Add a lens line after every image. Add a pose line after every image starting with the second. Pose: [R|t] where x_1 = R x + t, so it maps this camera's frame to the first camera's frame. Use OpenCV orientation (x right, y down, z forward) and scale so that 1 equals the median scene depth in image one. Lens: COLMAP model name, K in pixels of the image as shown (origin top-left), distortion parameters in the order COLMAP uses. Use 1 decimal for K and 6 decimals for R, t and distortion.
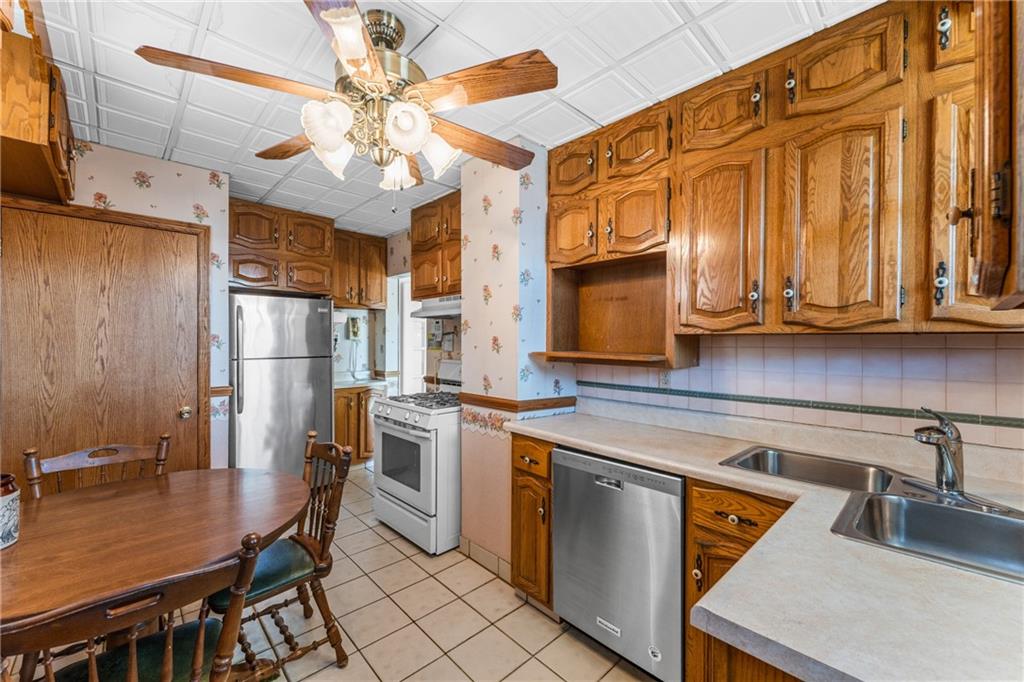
lens RADIAL K [[411.3, 0, 510.6], [0, 411.3, 340.1], [0, 0, 1]] dist [0.001067, -0.000455]
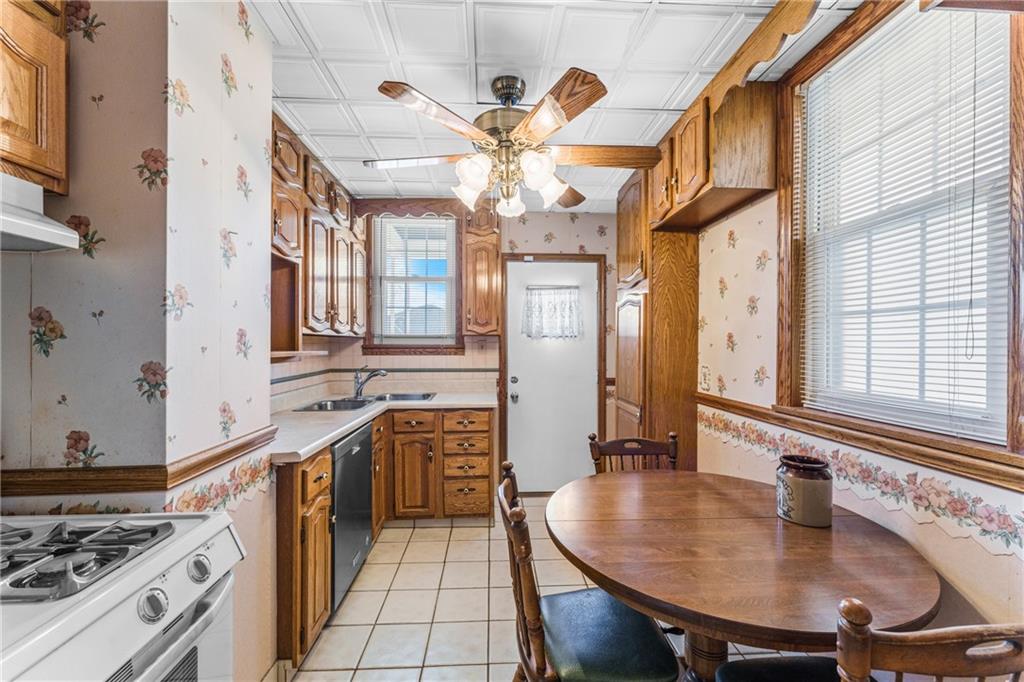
lens RADIAL K [[411.3, 0, 510.1], [0, 411.3, 346.0], [0, 0, 1]] dist [0.001067, -0.000455]
pose [[-0.764619, -0.009757, 0.644409, -0.652036], [-0.007642, 0.999952, 0.006073, 0.007766], [-0.644437, -0.000281, -0.764657, 1.132994]]
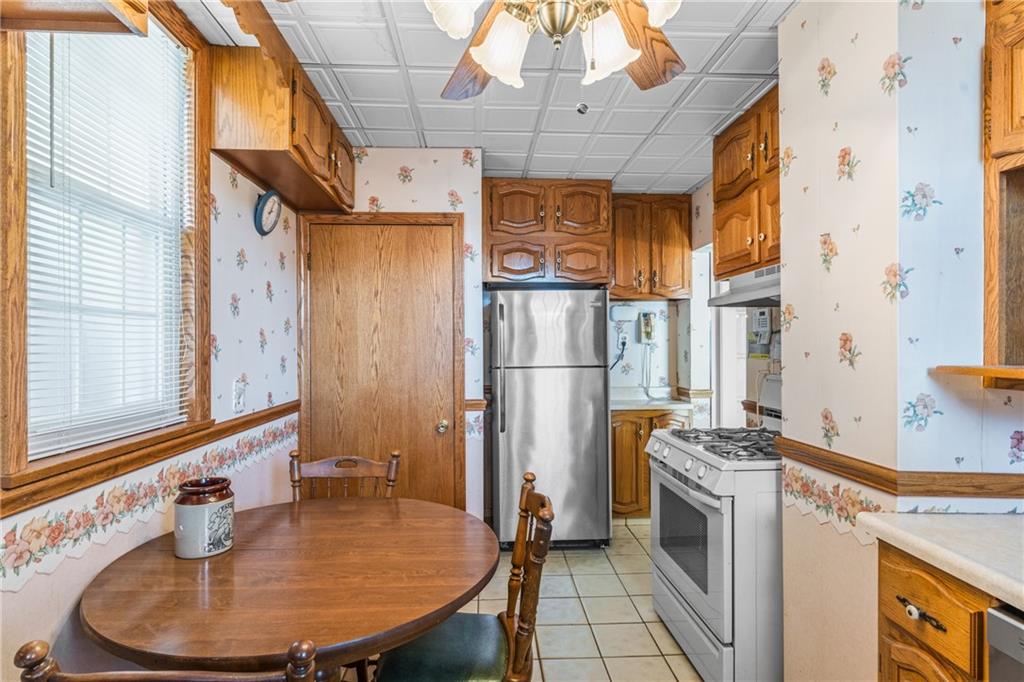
lens RADIAL K [[528.8, 0, 504.6], [0, 528.8, 346.2], [0, 0, 1]] dist [-0.001949, -0.000743]
pose [[0.758457, -0.005594, -0.651699, 0.062521], [0.007528, 0.999972, 0.000178, 0.003373], [0.651679, -0.005041, 0.758478, 0.233059]]
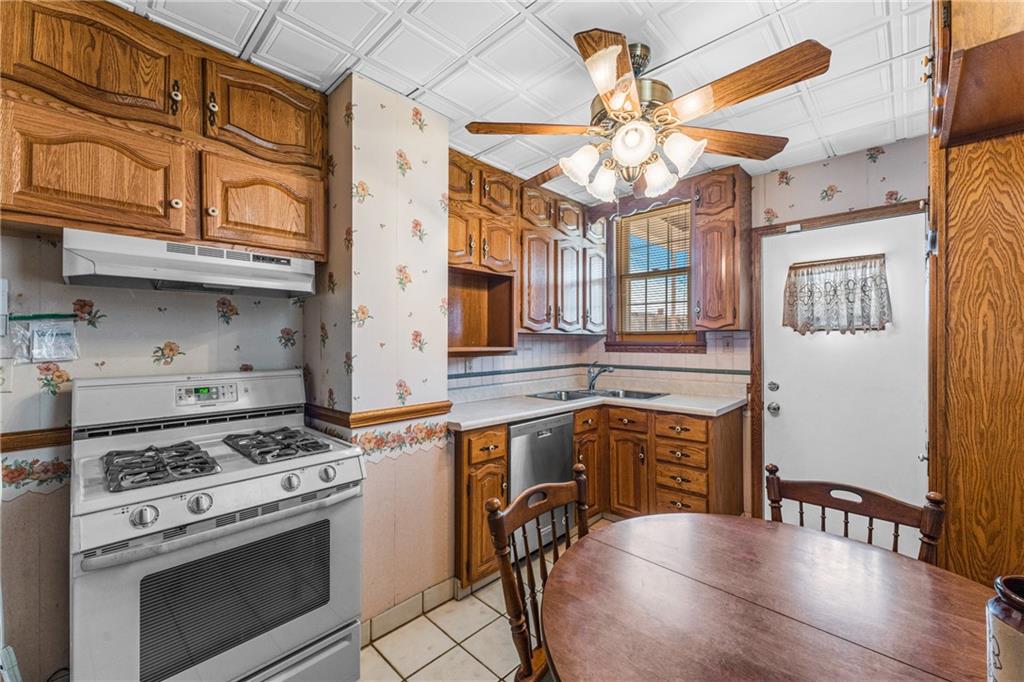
lens RADIAL K [[411.3, 0, 507.2], [0, 411.3, 339.1], [0, 0, 1]] dist [0.001067, -0.000455]
pose [[-0.042598, -0.000595, 0.999092, -0.827257], [-0.002179, 0.999997, 0.000502, 0.005934], [-0.999090, -0.002156, -0.042599, 0.808625]]
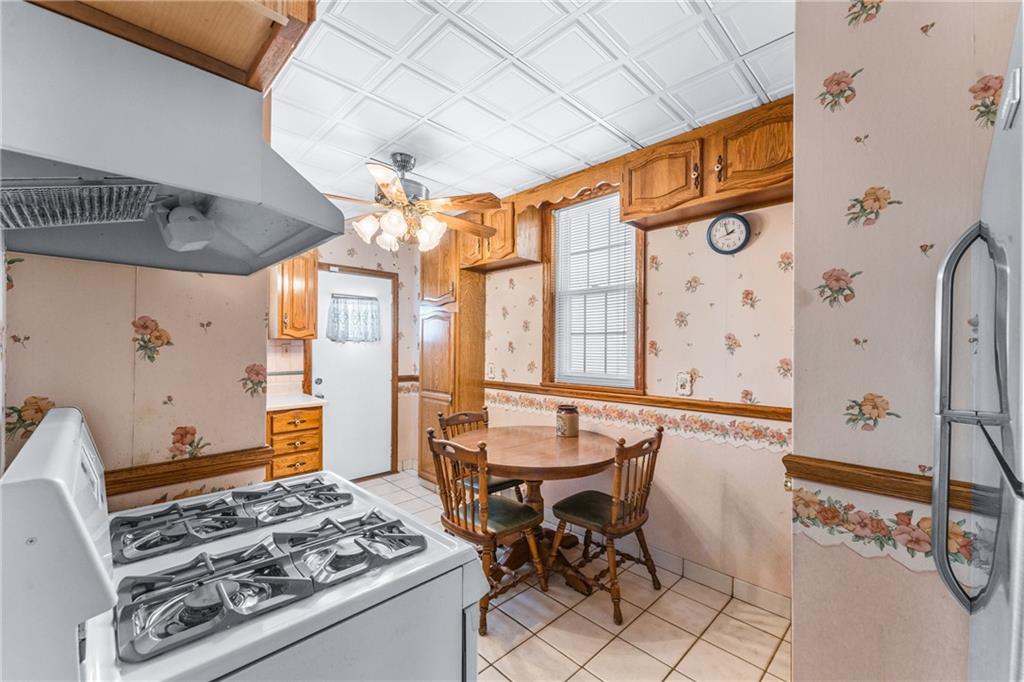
lens RADIAL K [[411.3, 0, 515.3], [0, 411.3, 345.9], [0, 0, 1]] dist [0.001067, -0.000455]
pose [[-0.999462, -0.011112, -0.030874, -0.424248], [-0.010918, 0.999920, -0.006448, 0.005559], [0.030943, -0.006107, -0.999502, 1.565646]]
